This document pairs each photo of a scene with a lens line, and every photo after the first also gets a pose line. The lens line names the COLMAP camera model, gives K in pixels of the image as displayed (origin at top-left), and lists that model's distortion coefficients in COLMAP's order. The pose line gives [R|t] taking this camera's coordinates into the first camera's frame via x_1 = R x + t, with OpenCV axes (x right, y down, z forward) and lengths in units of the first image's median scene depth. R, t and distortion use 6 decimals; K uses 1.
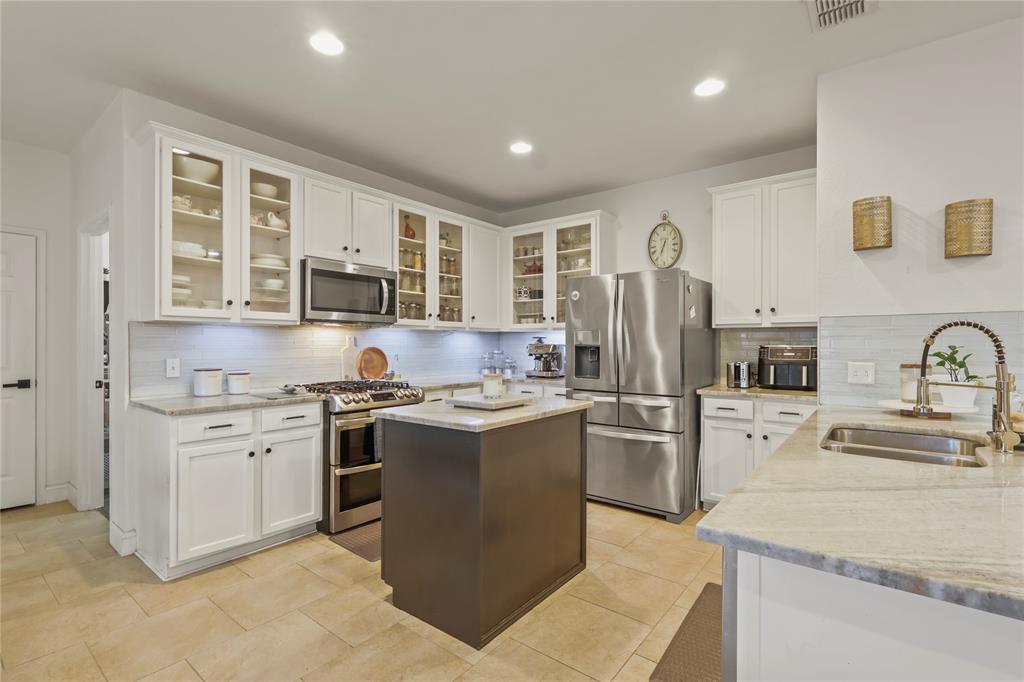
lens RADIAL K [[476.7, 0, 511.2], [0, 476.7, 344.1], [0, 0, 1]] dist [-0.003420, 0.000558]
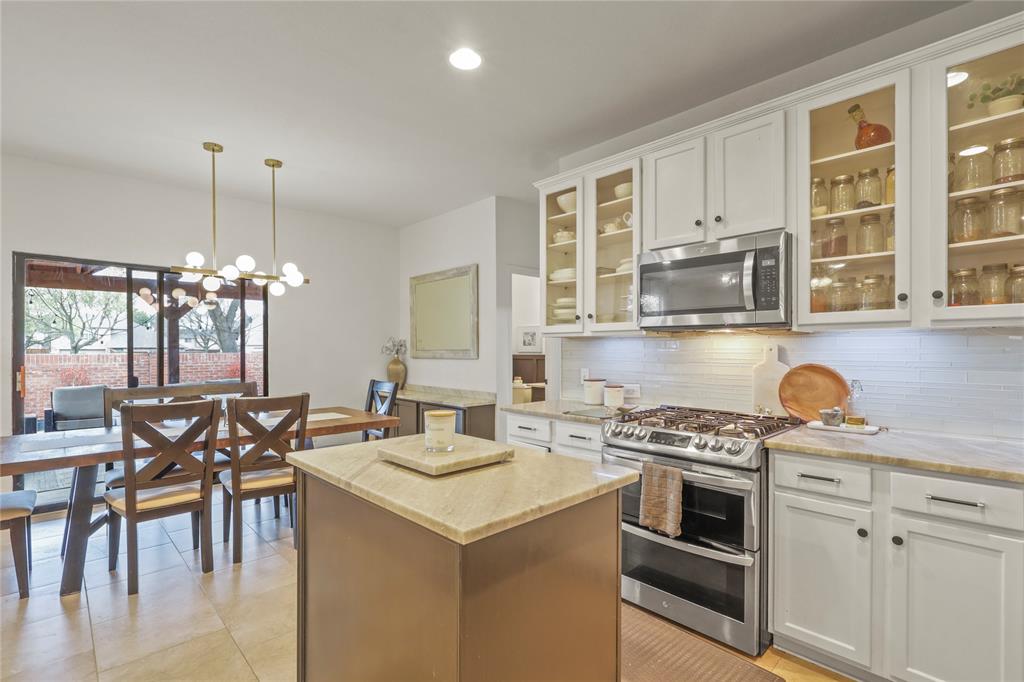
lens RADIAL K [[476.7, 0, 510.0], [0, 476.7, 351.5], [0, 0, 1]] dist [-0.003420, 0.000558]
pose [[-0.146455, 0.004610, -0.989207, 0.384528], [0.001141, 0.999989, 0.004491, -0.012722], [0.989217, -0.000471, -0.146459, 0.806409]]
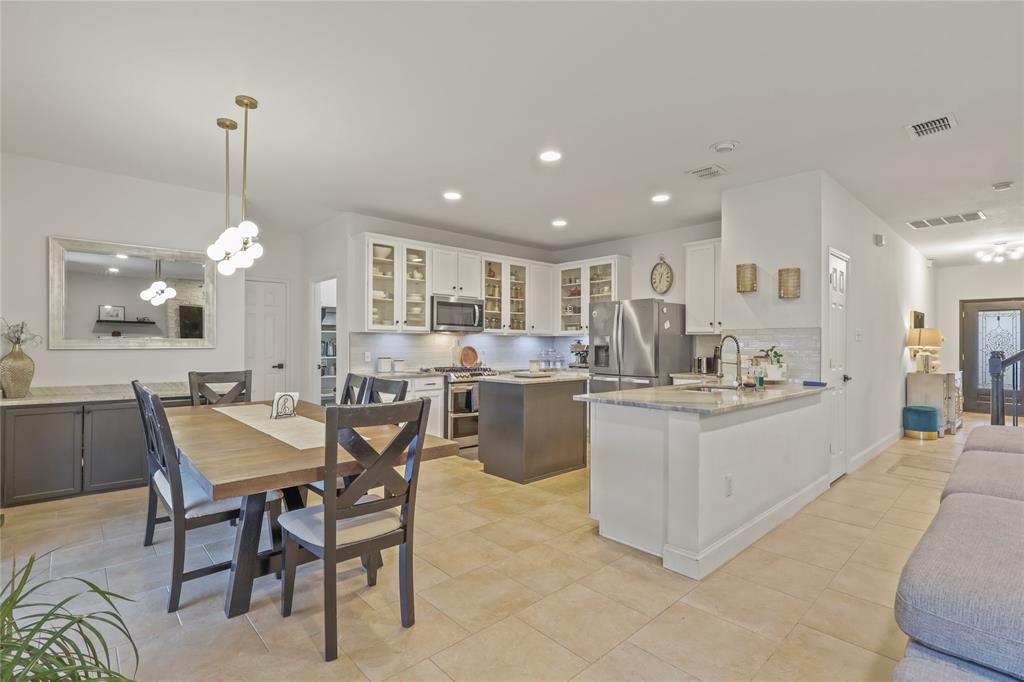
lens RADIAL K [[476.7, 0, 509.9], [0, 476.7, 340.7], [0, 0, 1]] dist [-0.003420, 0.000558]
pose [[0.986314, 0.001670, -0.164872, 0.120559], [-0.003019, 0.999964, -0.007934, 0.000042], [0.164853, 0.008323, 0.986283, -0.610647]]
